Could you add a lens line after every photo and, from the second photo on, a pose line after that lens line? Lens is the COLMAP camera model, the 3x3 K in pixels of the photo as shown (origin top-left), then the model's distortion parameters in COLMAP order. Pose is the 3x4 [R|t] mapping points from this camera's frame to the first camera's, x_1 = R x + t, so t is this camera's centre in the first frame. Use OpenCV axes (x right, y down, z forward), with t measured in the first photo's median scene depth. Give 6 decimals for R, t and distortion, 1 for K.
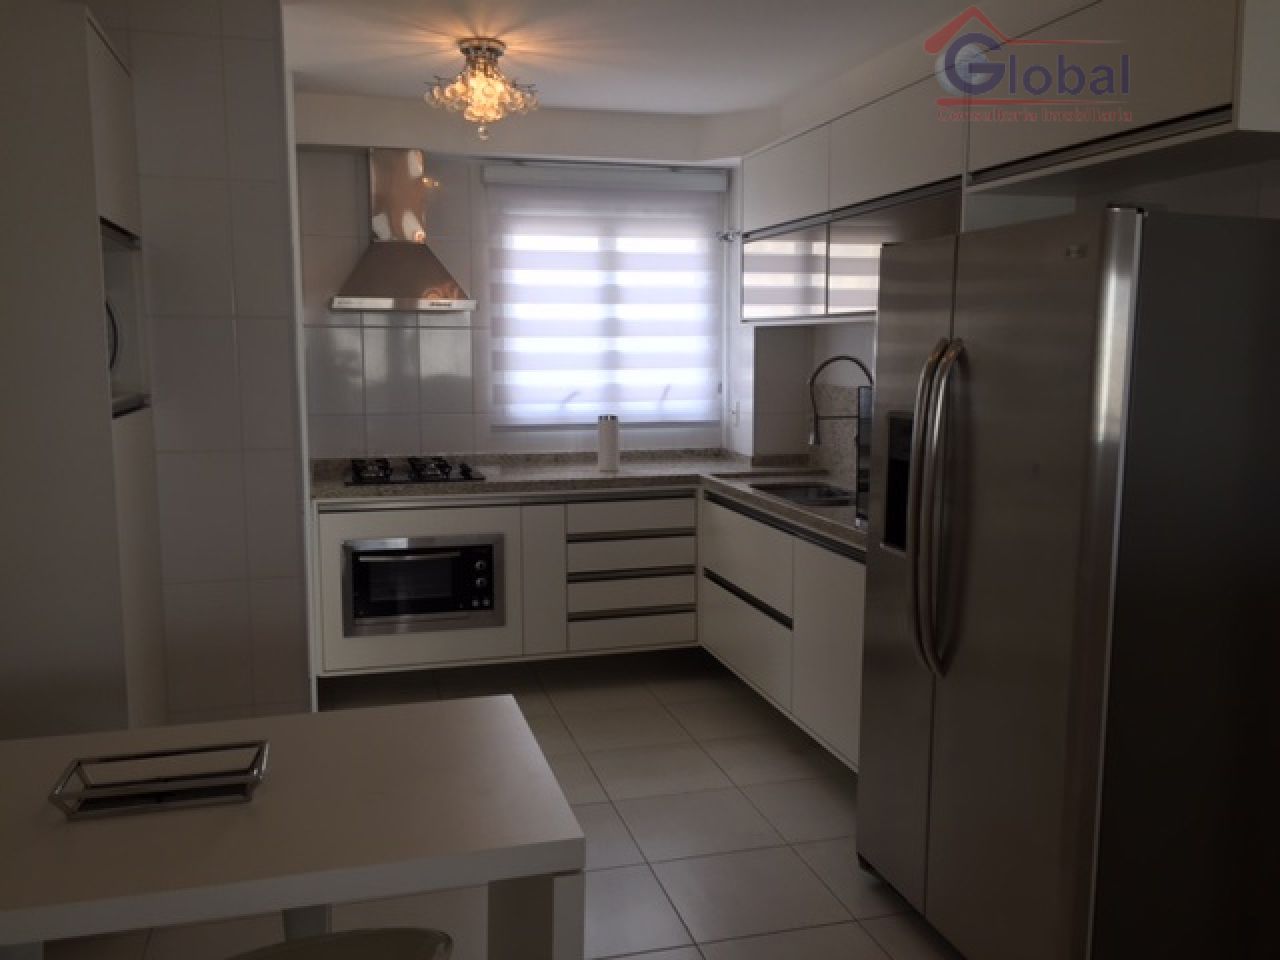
lens RADIAL K [[1089.1, 0, 637.4], [0, 1089.1, 475.7], [0, 0, 1]] dist [0.056182, -0.074059]
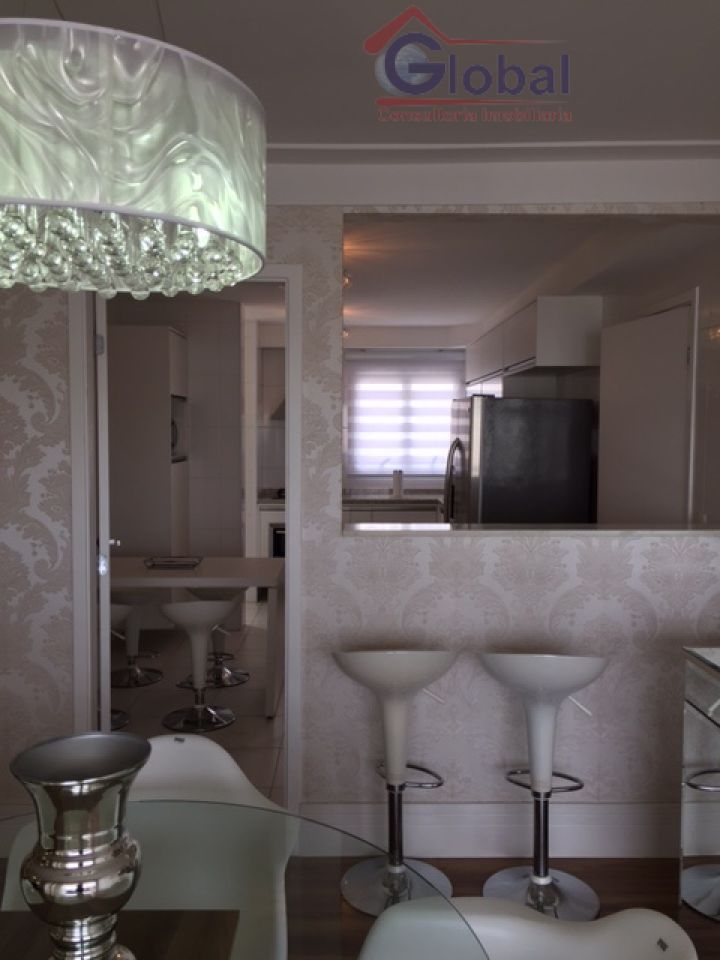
lens RADIAL K [[816.8, 0, 354.0], [0, 816.8, 478.0], [0, 0, 1]] dist [0.056182, -0.074059]
pose [[0.965835, 0.019313, -0.258439, 0.283758], [-0.034777, 0.997858, -0.055399, 0.046570], [0.256815, 0.062494, 0.964438, -0.499508]]
